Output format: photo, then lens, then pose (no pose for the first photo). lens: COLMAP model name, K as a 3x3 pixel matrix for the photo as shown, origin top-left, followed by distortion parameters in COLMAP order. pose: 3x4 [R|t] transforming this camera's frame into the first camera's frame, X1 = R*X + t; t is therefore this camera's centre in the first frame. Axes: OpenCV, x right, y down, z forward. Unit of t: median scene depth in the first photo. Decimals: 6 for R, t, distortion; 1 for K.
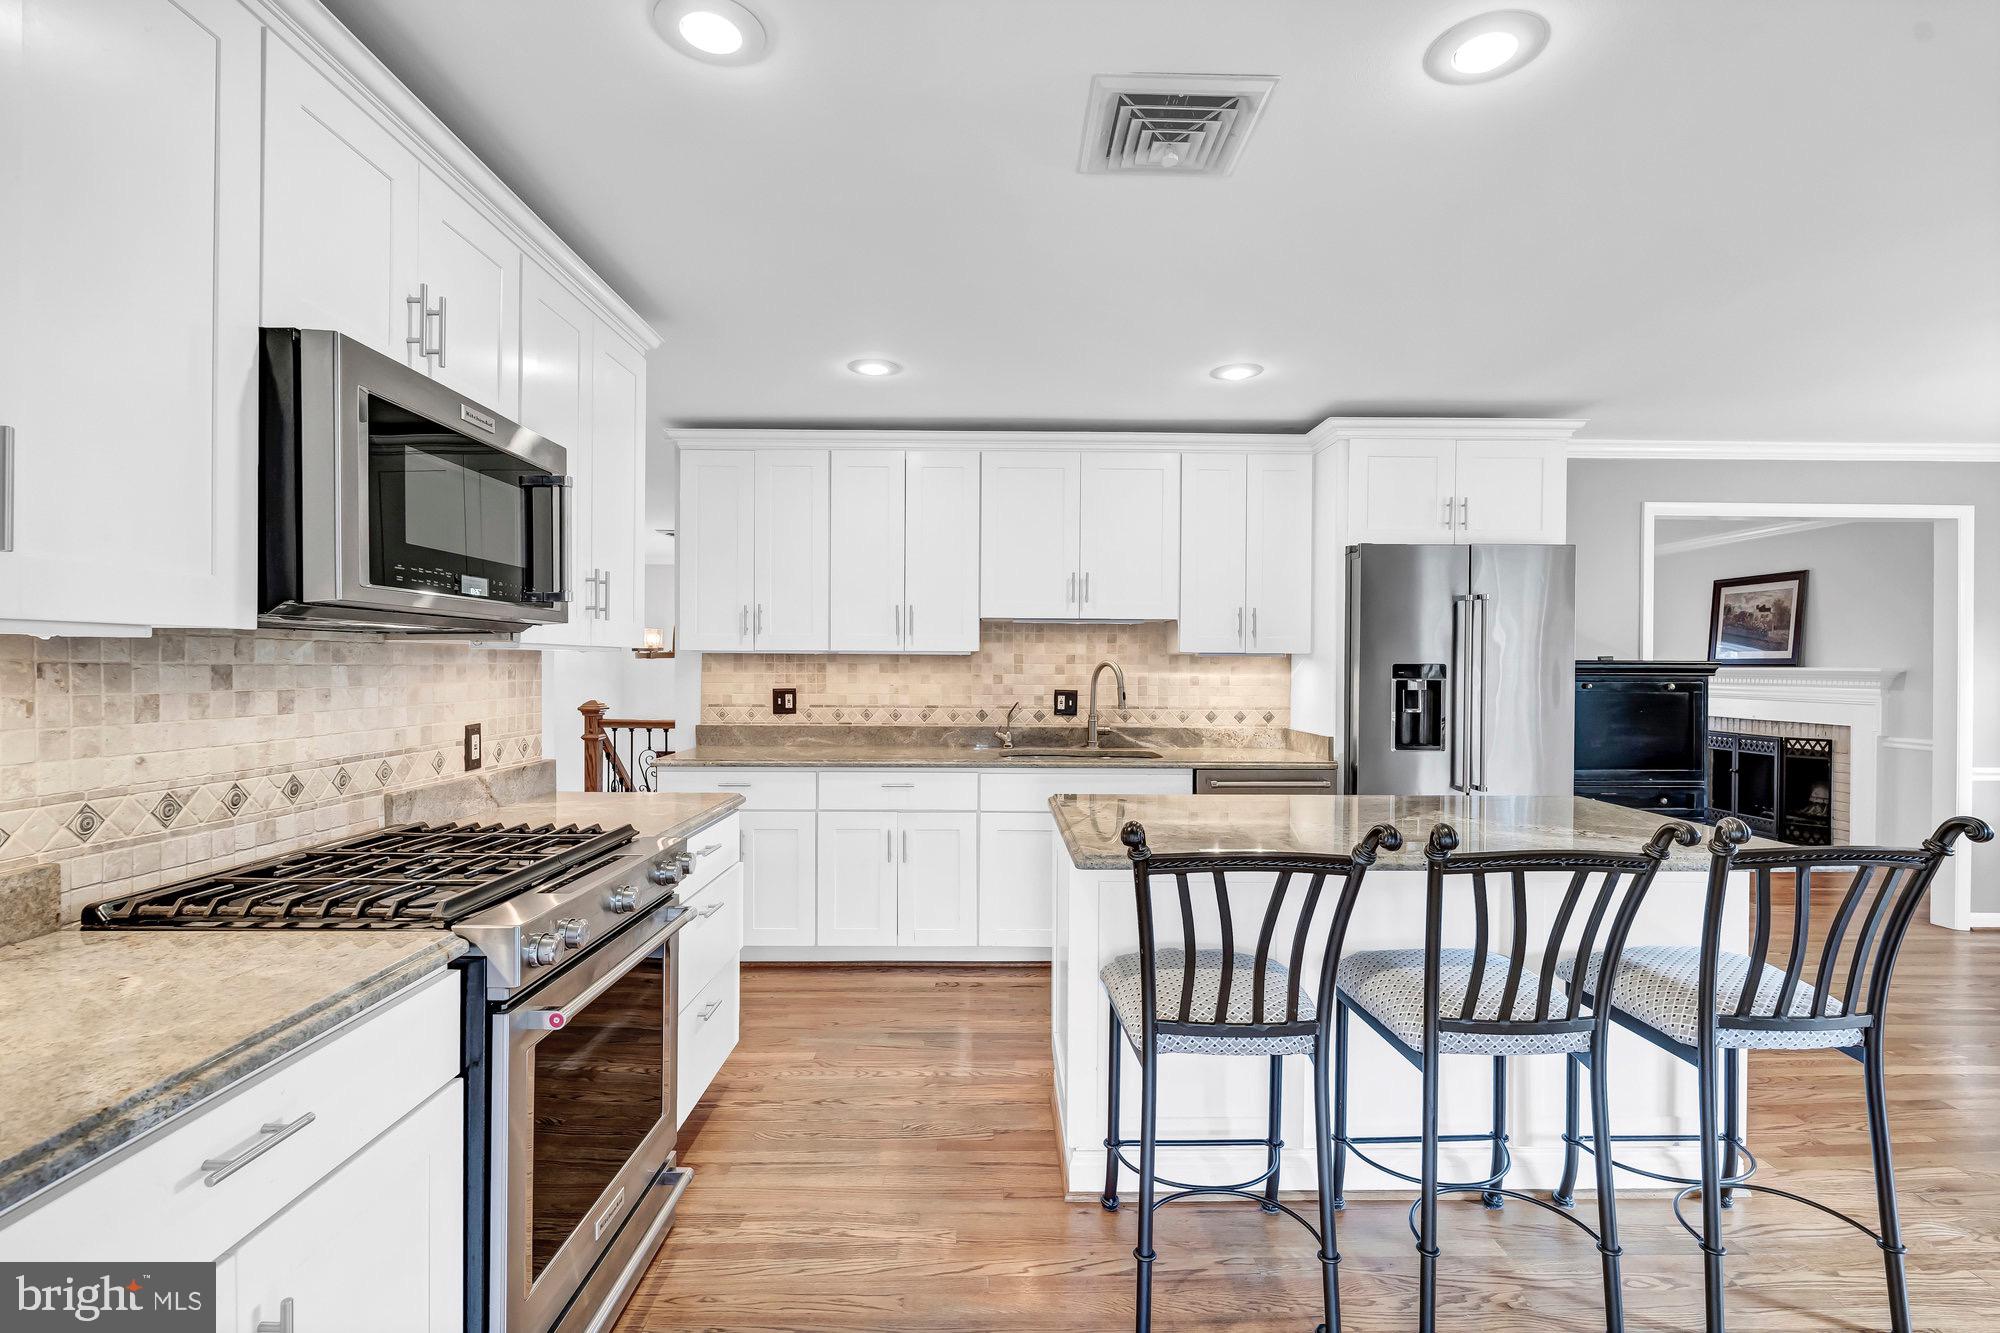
lens RADIAL K [[912.0, 0, 1030.2], [0, 912.0, 674.2], [0, 0, 1]] dist [-0.002760, -0.000538]
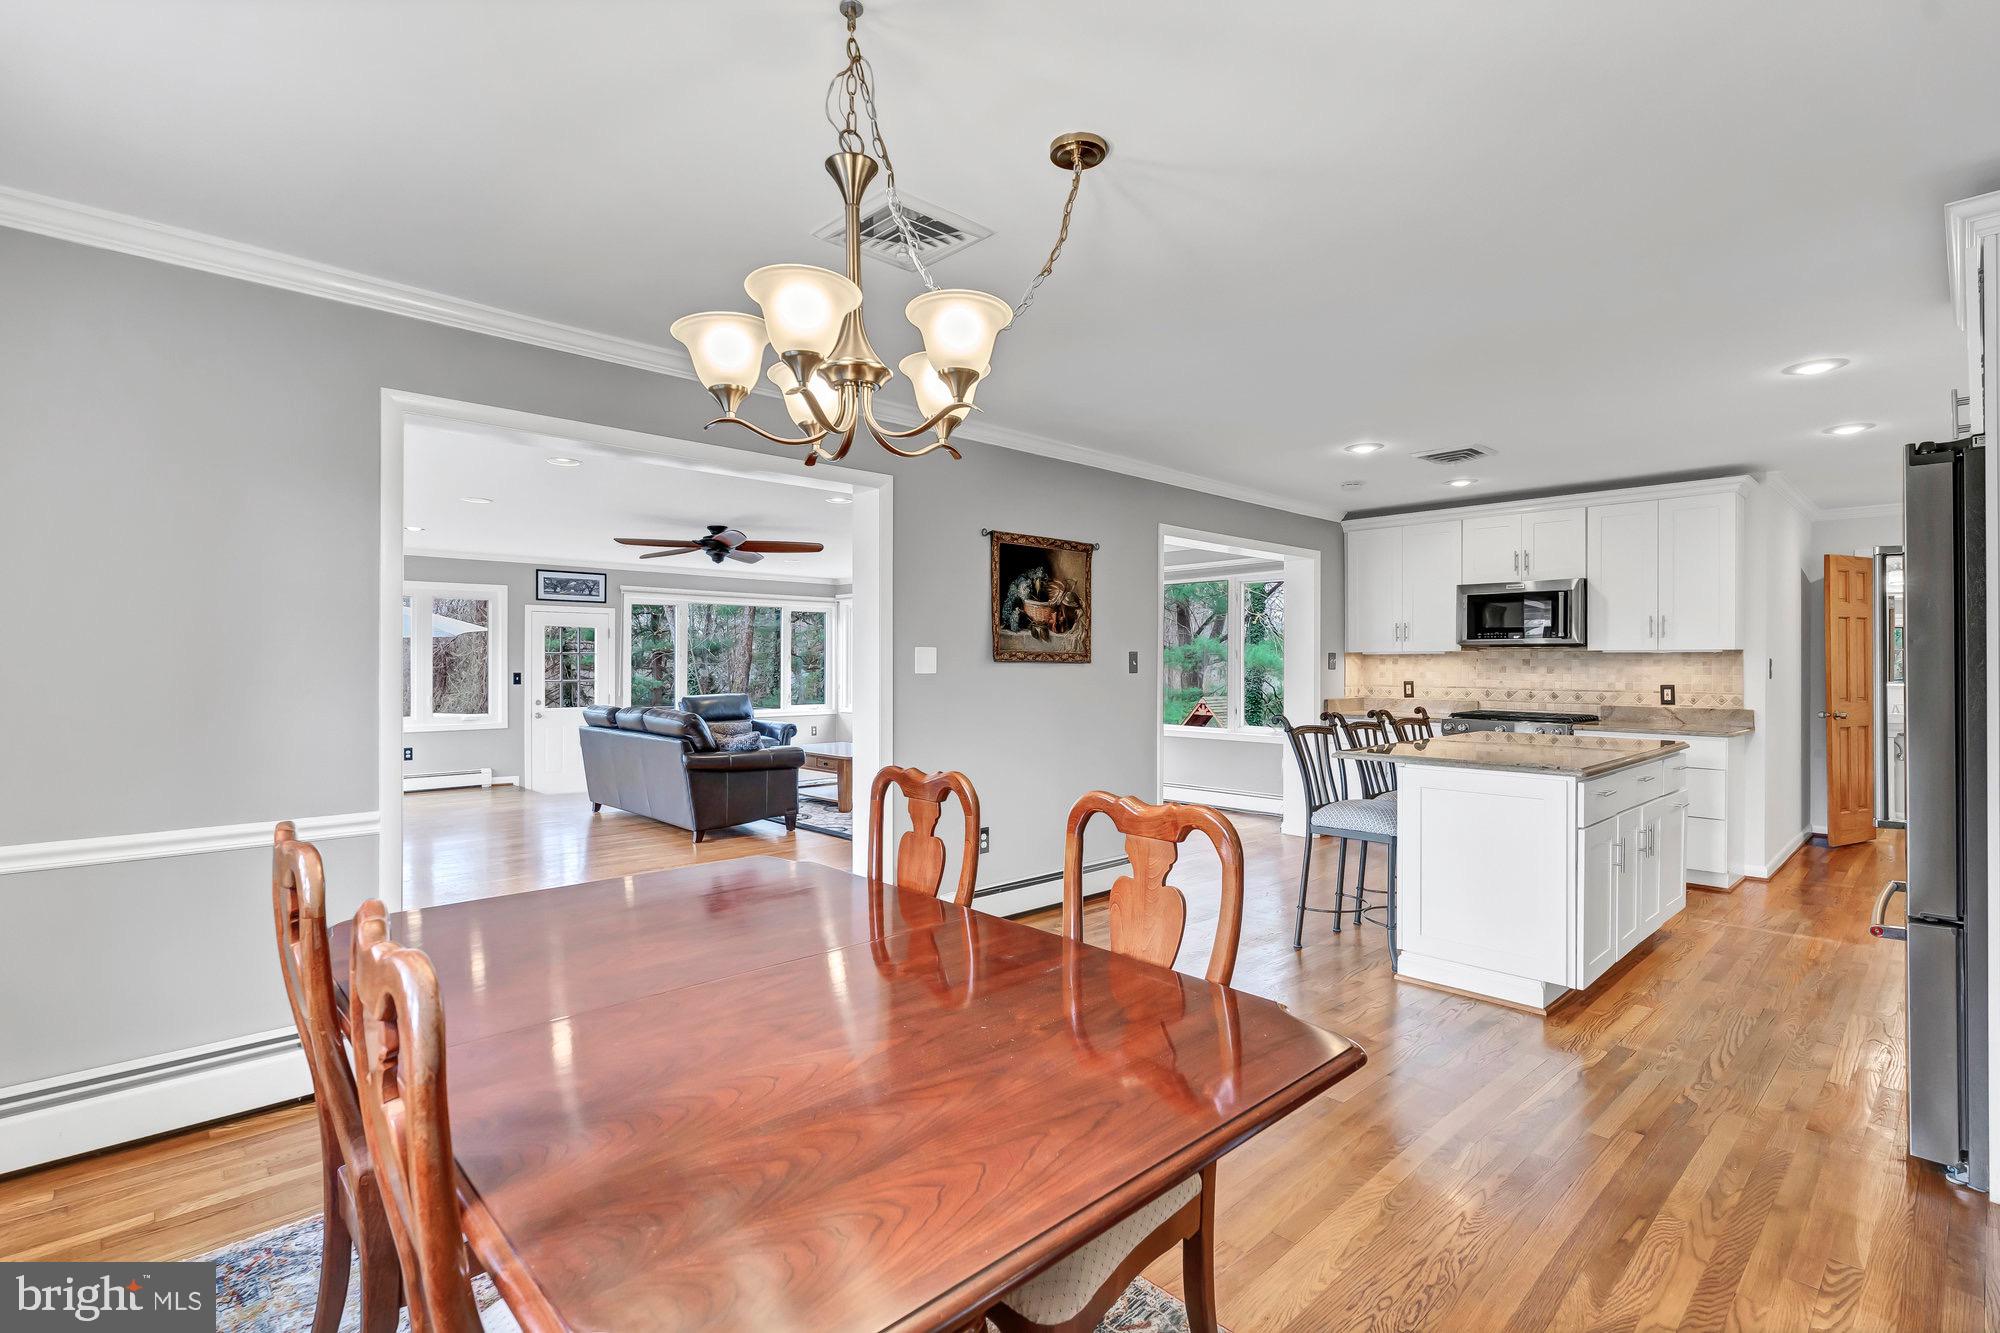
lens RADIAL K [[912.0, 0, 1017.1], [0, 912.0, 668.4], [0, 0, 1]] dist [-0.002760, -0.000538]
pose [[-0.739751, -0.006619, -0.672848, 1.190918], [-0.016123, 0.999839, 0.007891, 0.011675], [0.672688, 0.016686, -0.739738, 0.876137]]
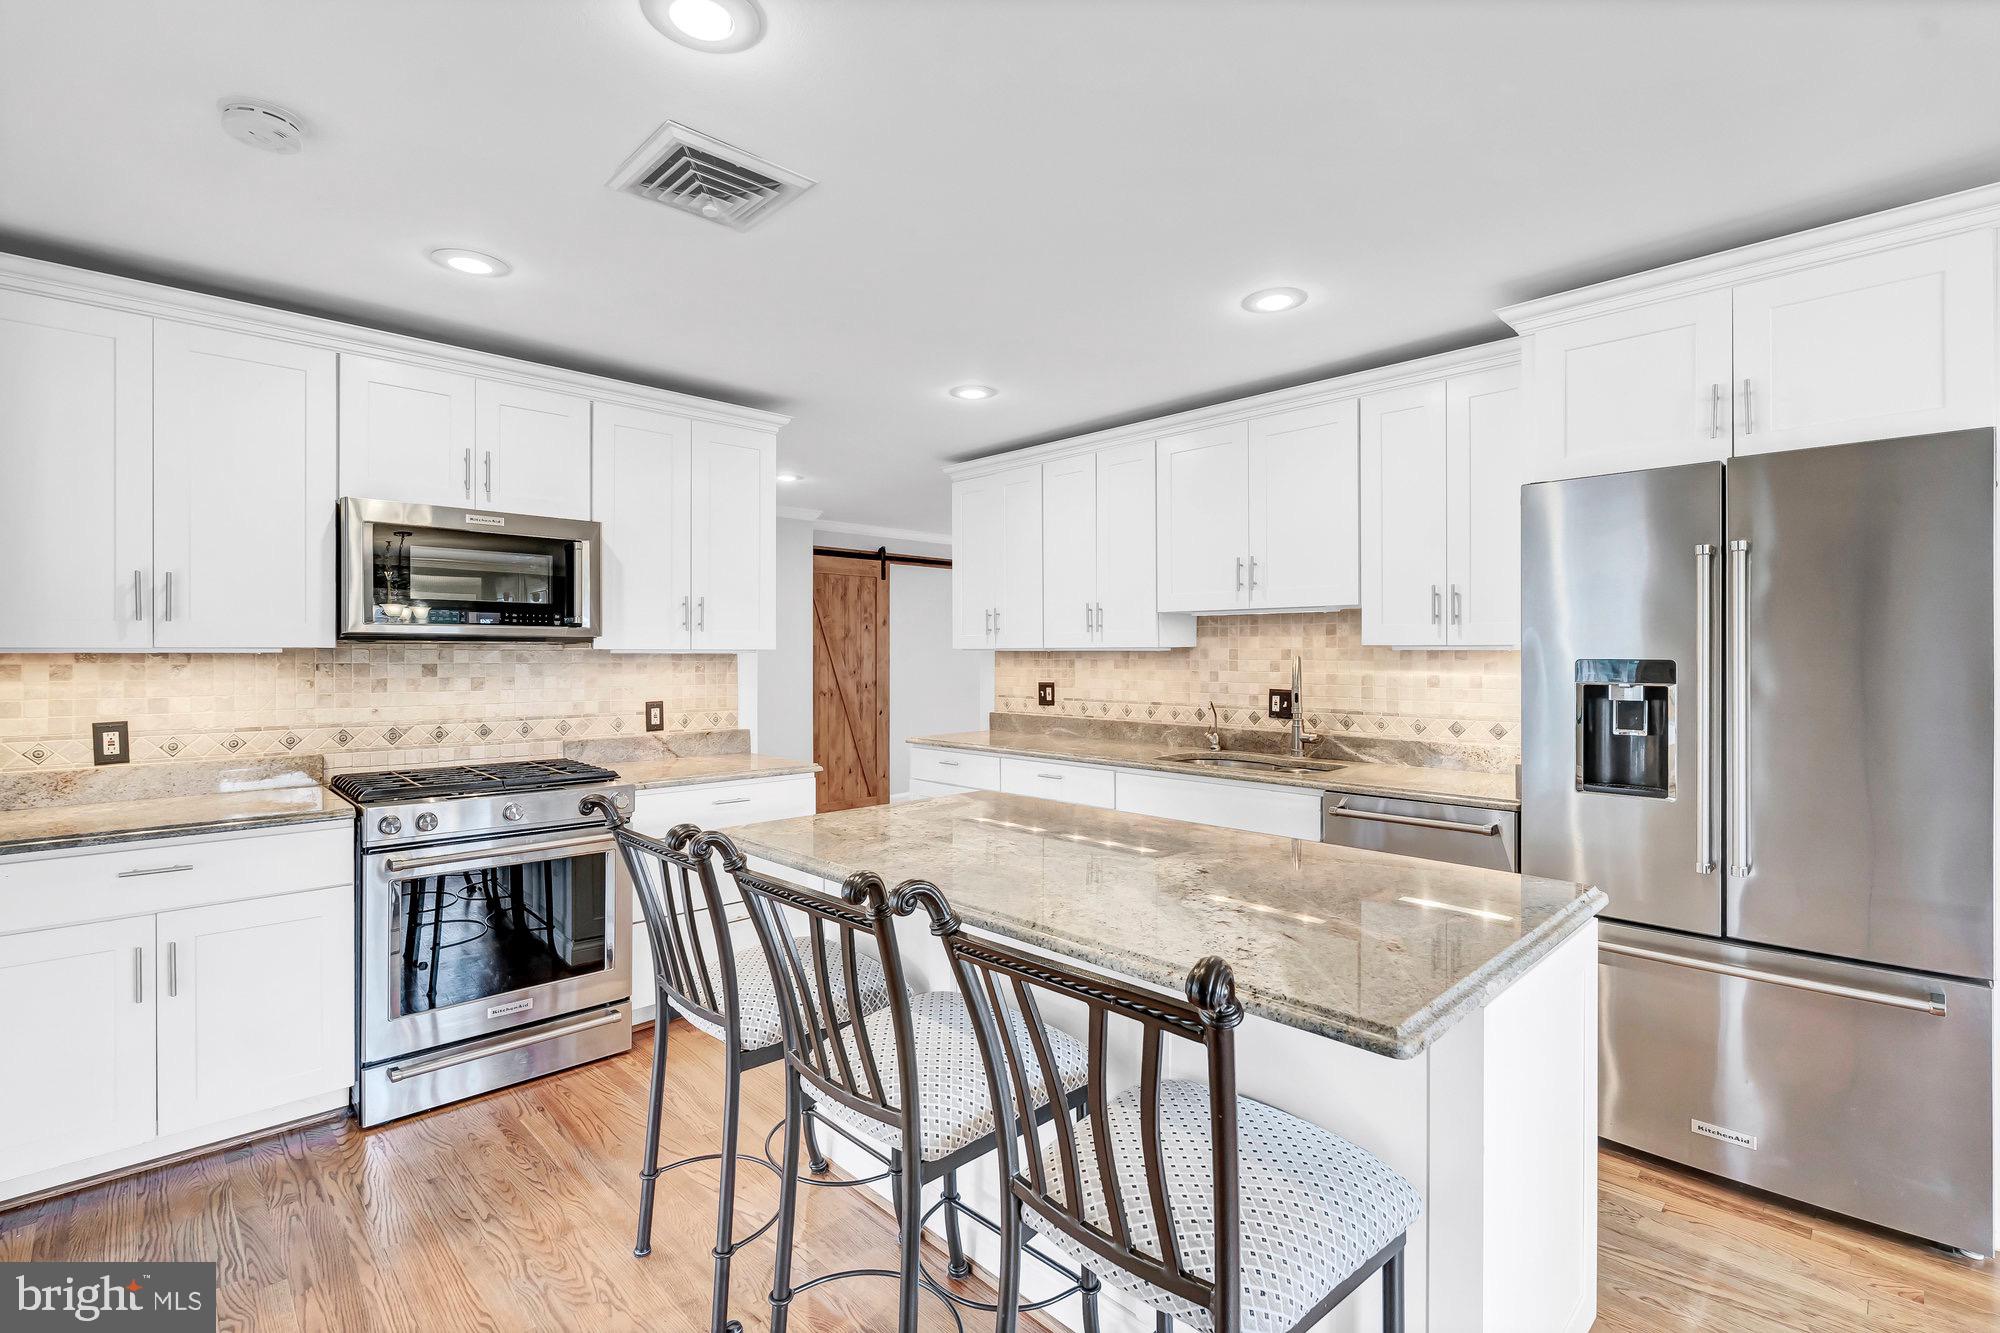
lens RADIAL K [[912.0, 0, 1010.4], [0, 912.0, 652.9], [0, 0, 1]] dist [-0.002760, -0.000538]
pose [[0.679747, -0.007454, -0.733409, 0.507220], [-0.004262, 0.999891, -0.014112, -0.004369], [0.733434, 0.012719, 0.679642, 0.215655]]
